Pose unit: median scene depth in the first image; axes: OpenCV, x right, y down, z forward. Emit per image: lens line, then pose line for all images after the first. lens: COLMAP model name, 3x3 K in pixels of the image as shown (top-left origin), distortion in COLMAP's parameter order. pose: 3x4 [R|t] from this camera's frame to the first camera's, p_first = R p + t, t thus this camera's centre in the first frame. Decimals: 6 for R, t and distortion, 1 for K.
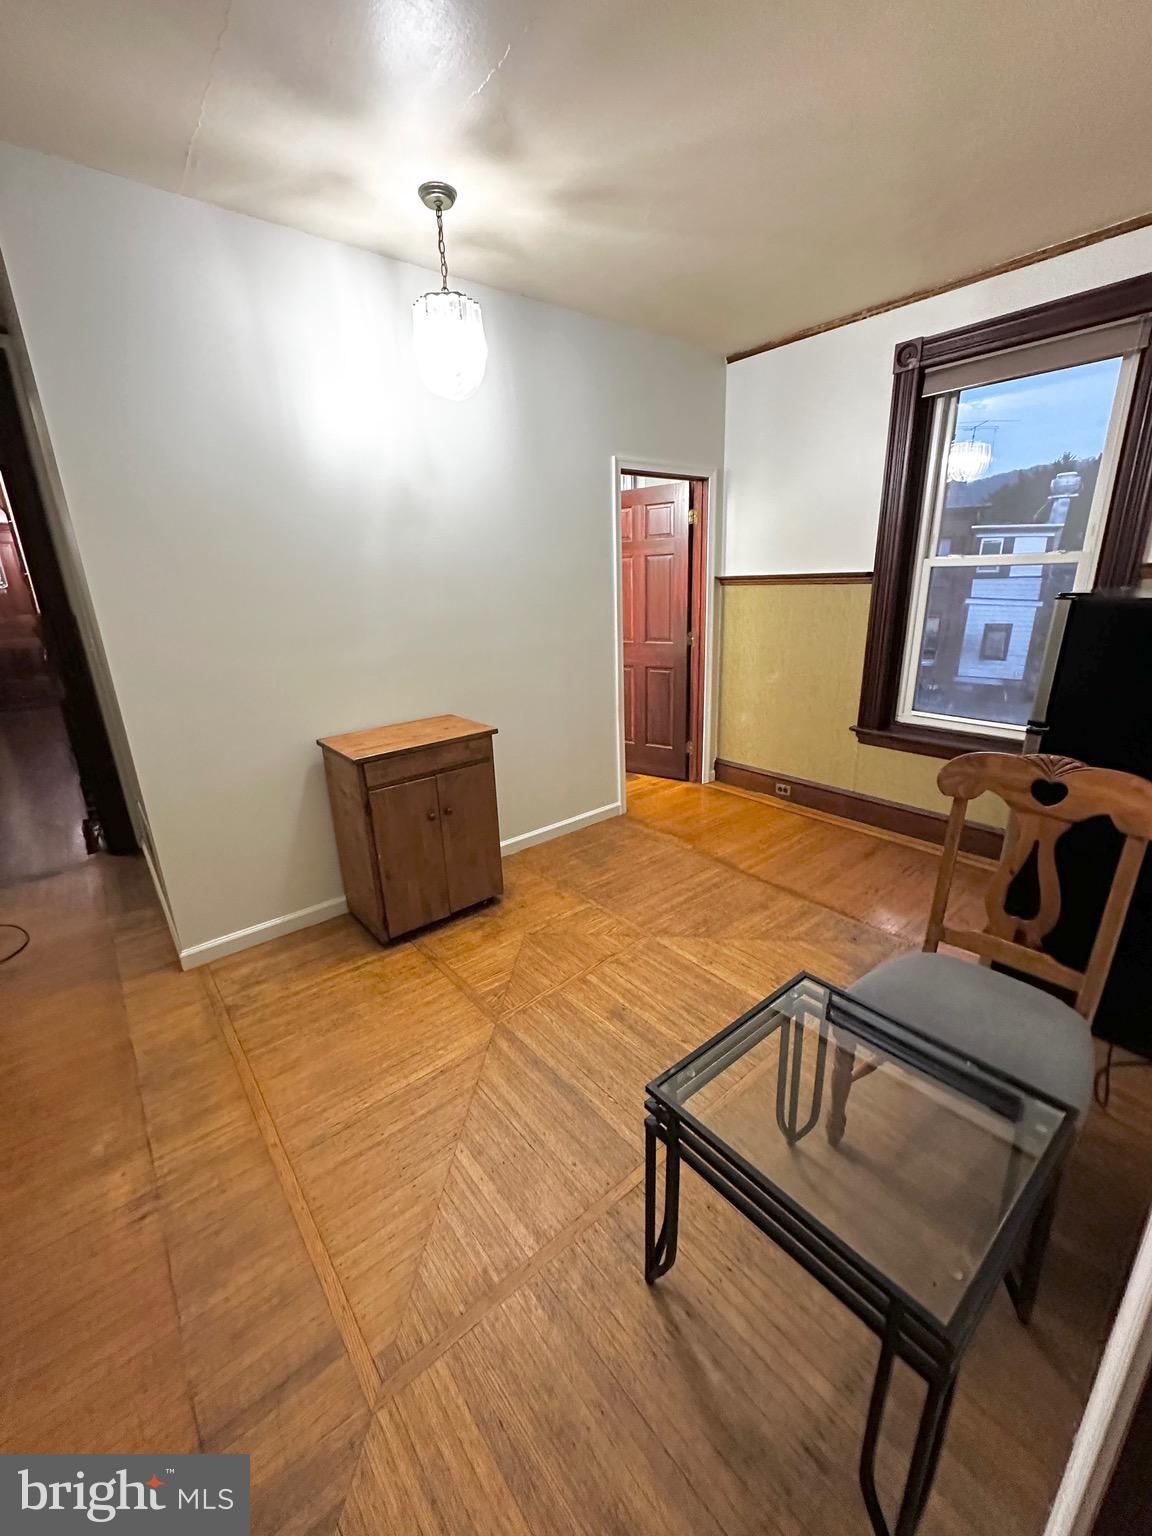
lens RADIAL K [[610.8, 0, 573.4], [0, 610.8, 766.7], [0, 0, 1]] dist [-0.003878, 0.000090]
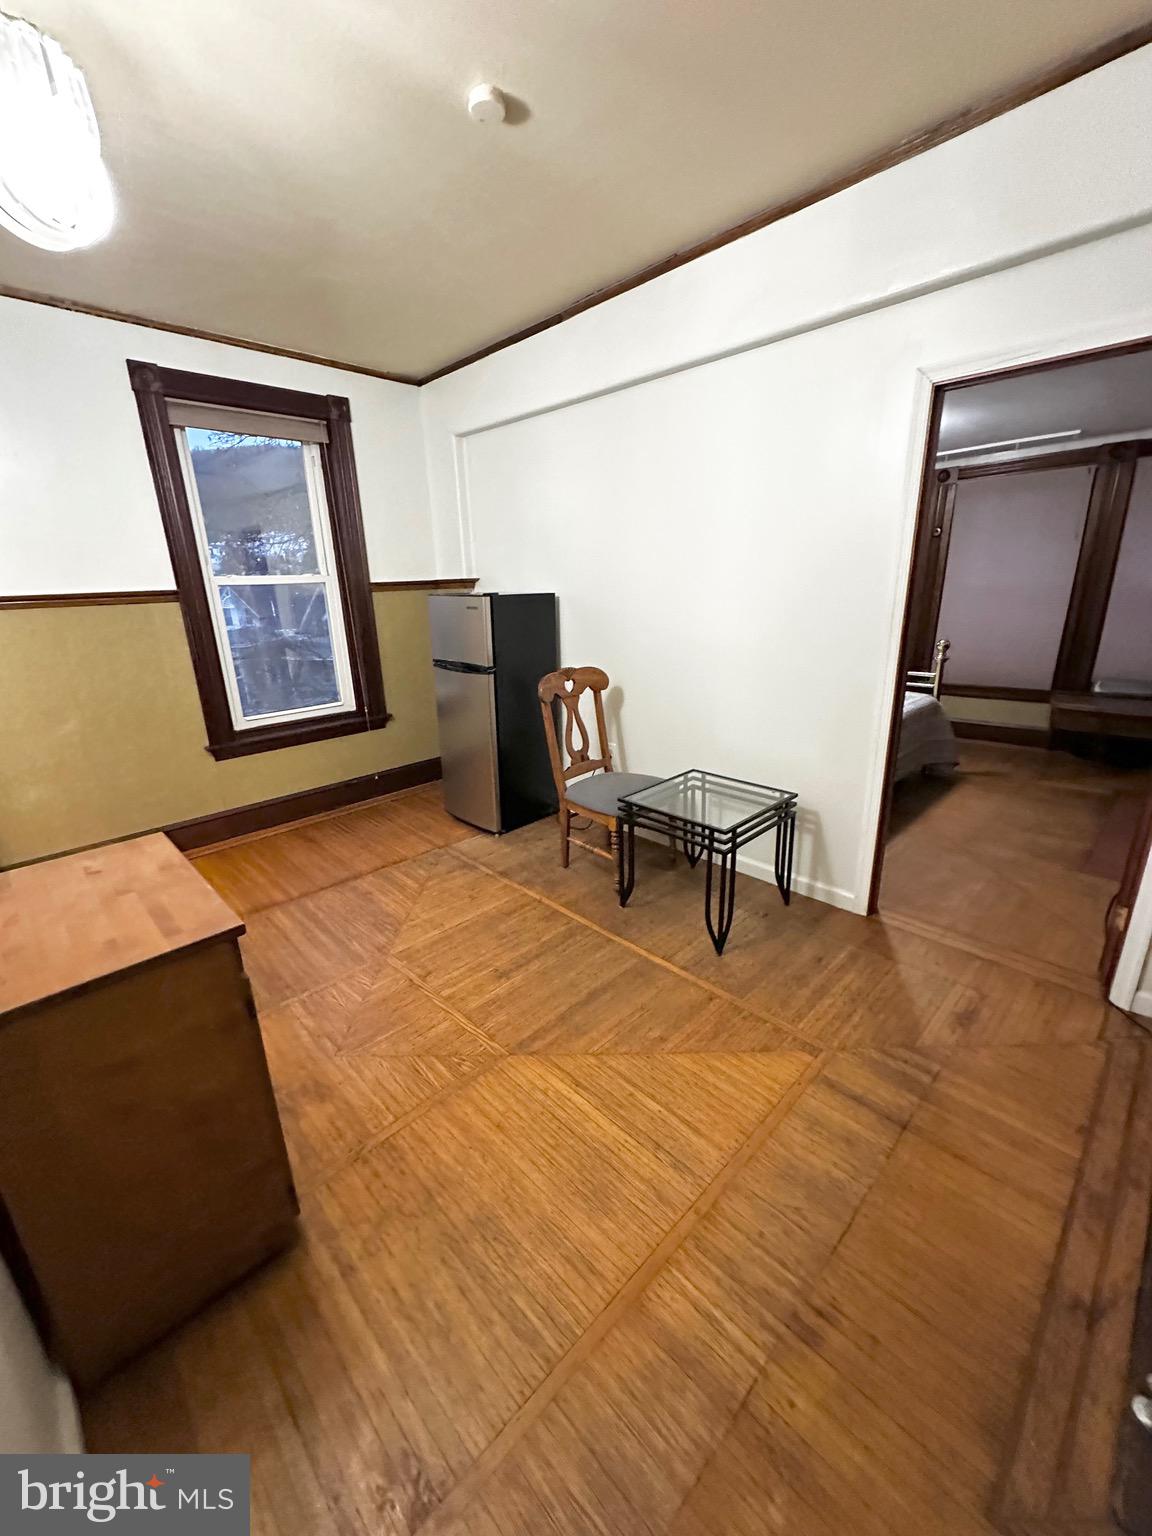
lens RADIAL K [[610.8, 0, 574.1], [0, 610.8, 771.1], [0, 0, 1]] dist [-0.003878, 0.000090]
pose [[-0.080397, -0.270954, 0.959229, -0.730361], [0.324917, 0.902657, 0.282206, -0.158592], [-0.942319, 0.334358, 0.015467, 0.602606]]
